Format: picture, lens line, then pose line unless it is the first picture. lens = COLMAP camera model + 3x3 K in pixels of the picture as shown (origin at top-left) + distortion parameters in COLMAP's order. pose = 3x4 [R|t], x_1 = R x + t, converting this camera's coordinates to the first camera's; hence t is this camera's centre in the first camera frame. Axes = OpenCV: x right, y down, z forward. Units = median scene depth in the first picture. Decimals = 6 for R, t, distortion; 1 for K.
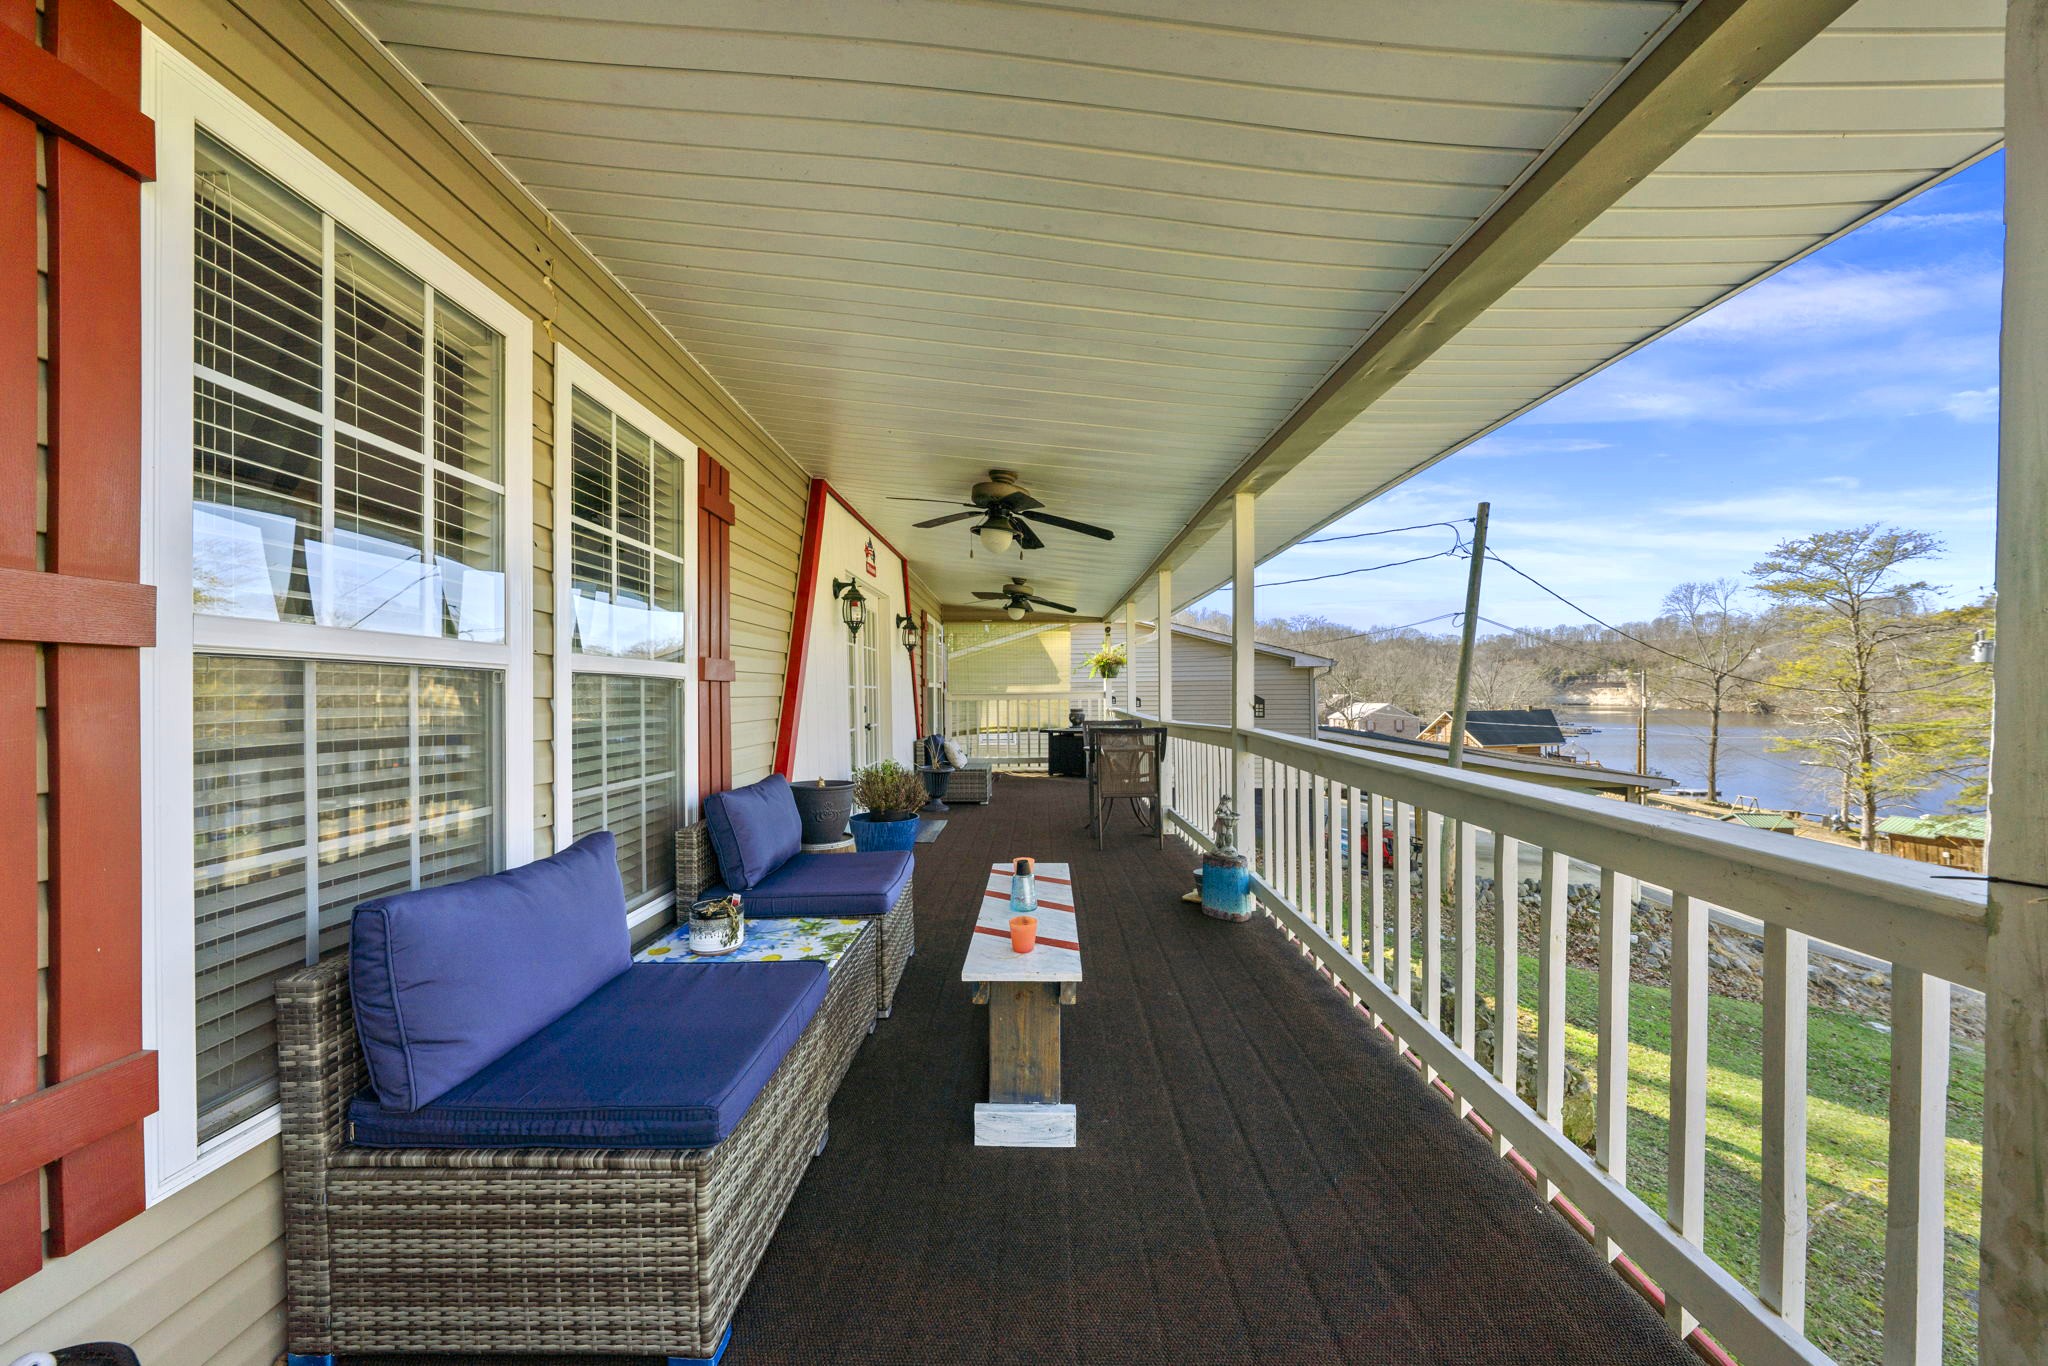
lens RADIAL K [[818.9, 0, 1036.0], [0, 818.9, 689.4], [0, 0, 1]] dist [0.001182, 0.000065]
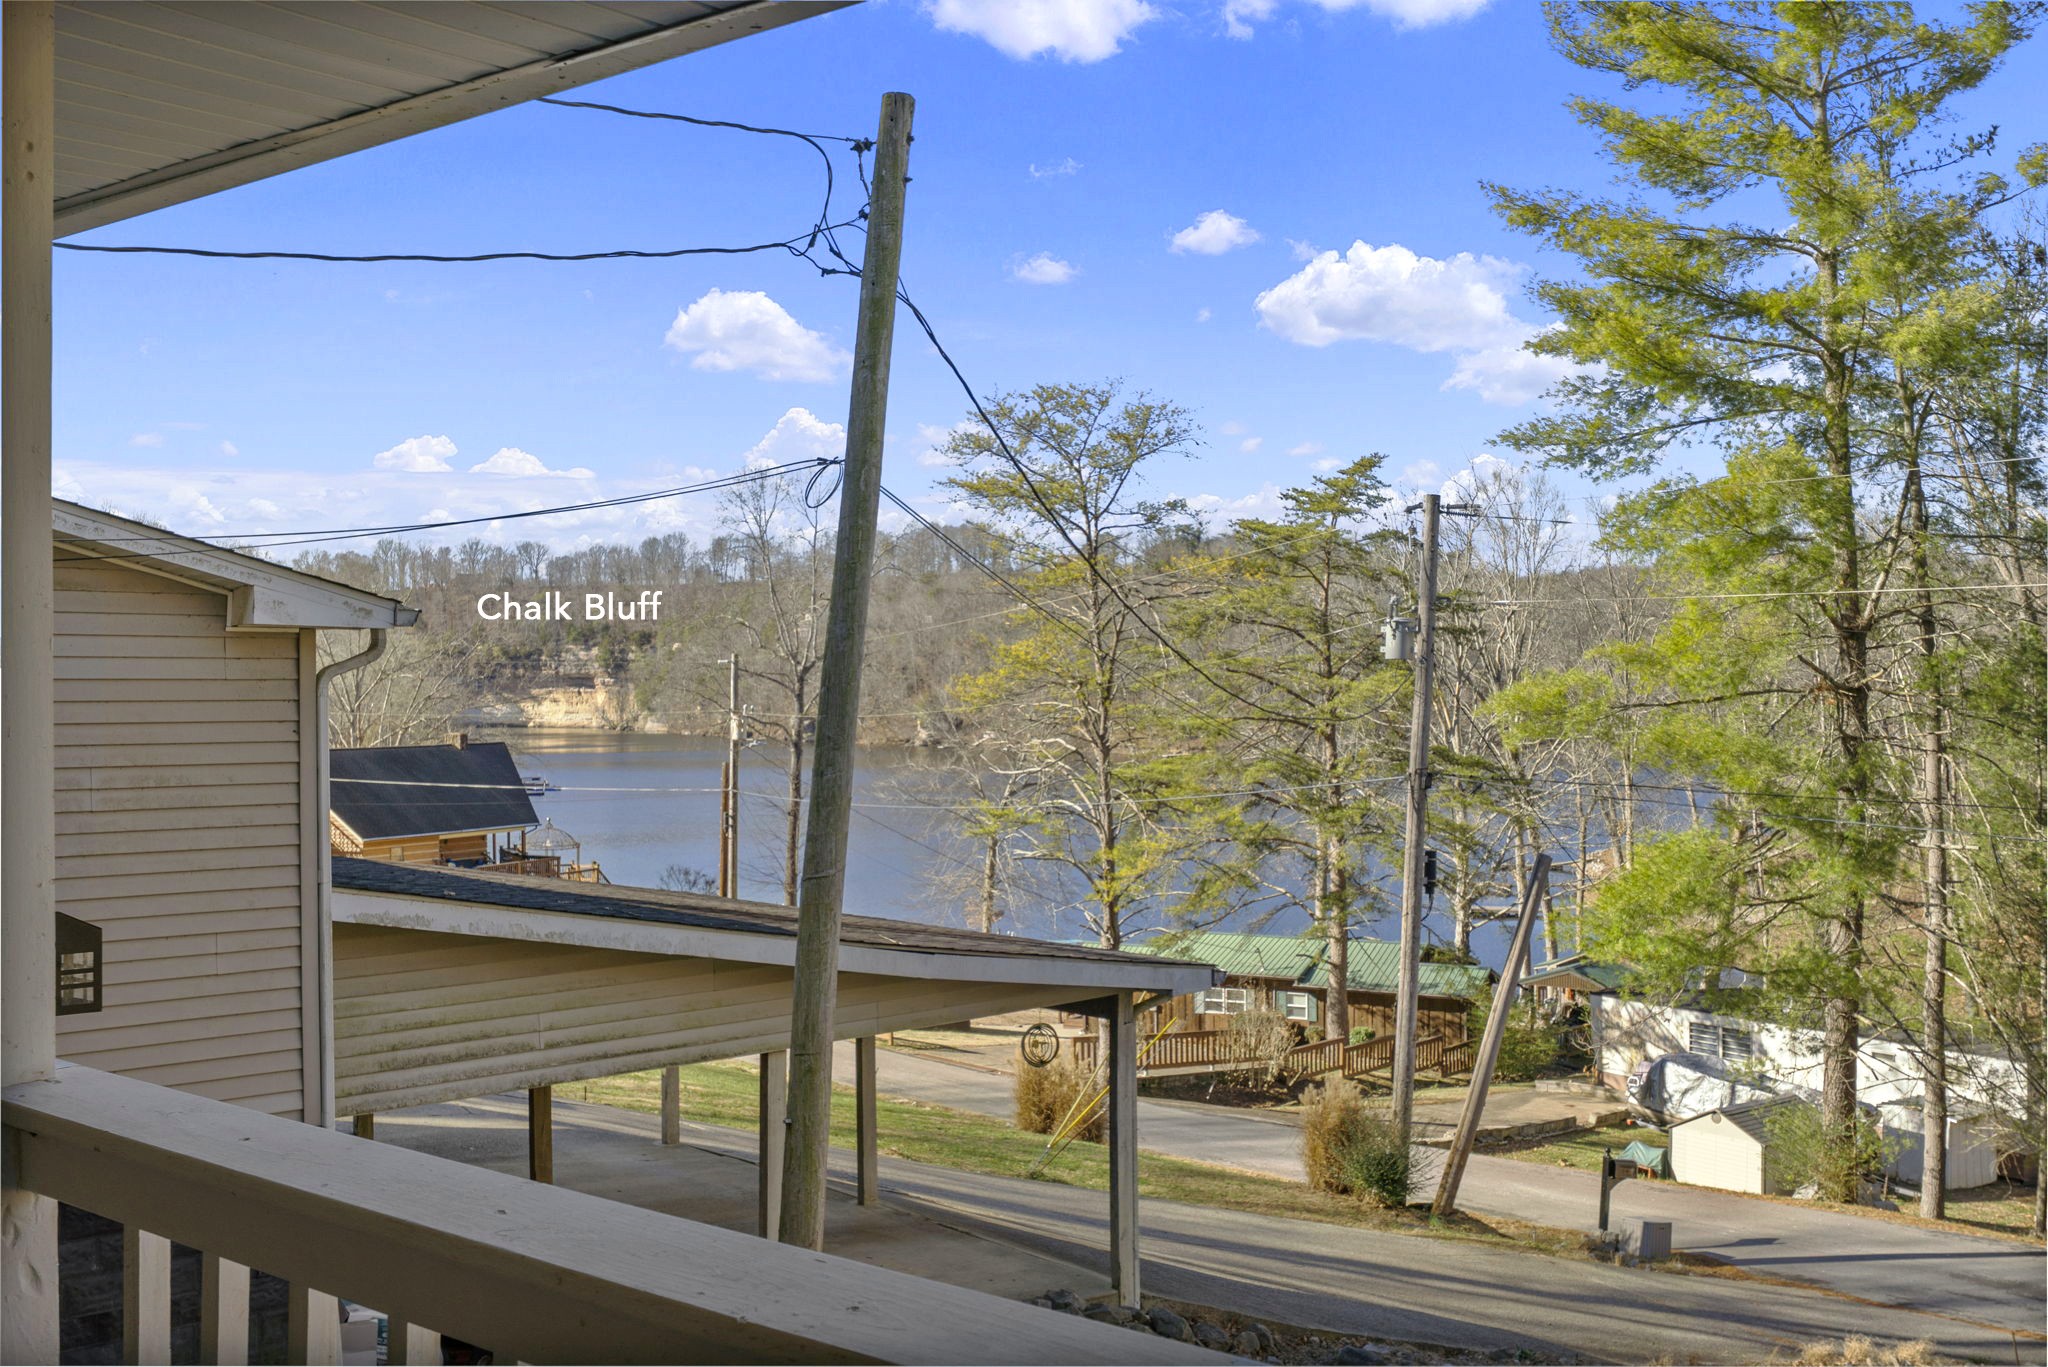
lens RADIAL K [[2063.4, 0, 1024.0], [0, 2063.4, 683.5], [0, 0, 1]] dist [-0.008249, 0.020282]
pose [[0.636746, 0.012688, 0.770970, 0.001168], [-0.013875, 0.999891, -0.004996, -0.004260], [-0.770949, -0.007516, 0.636852, 0.190927]]
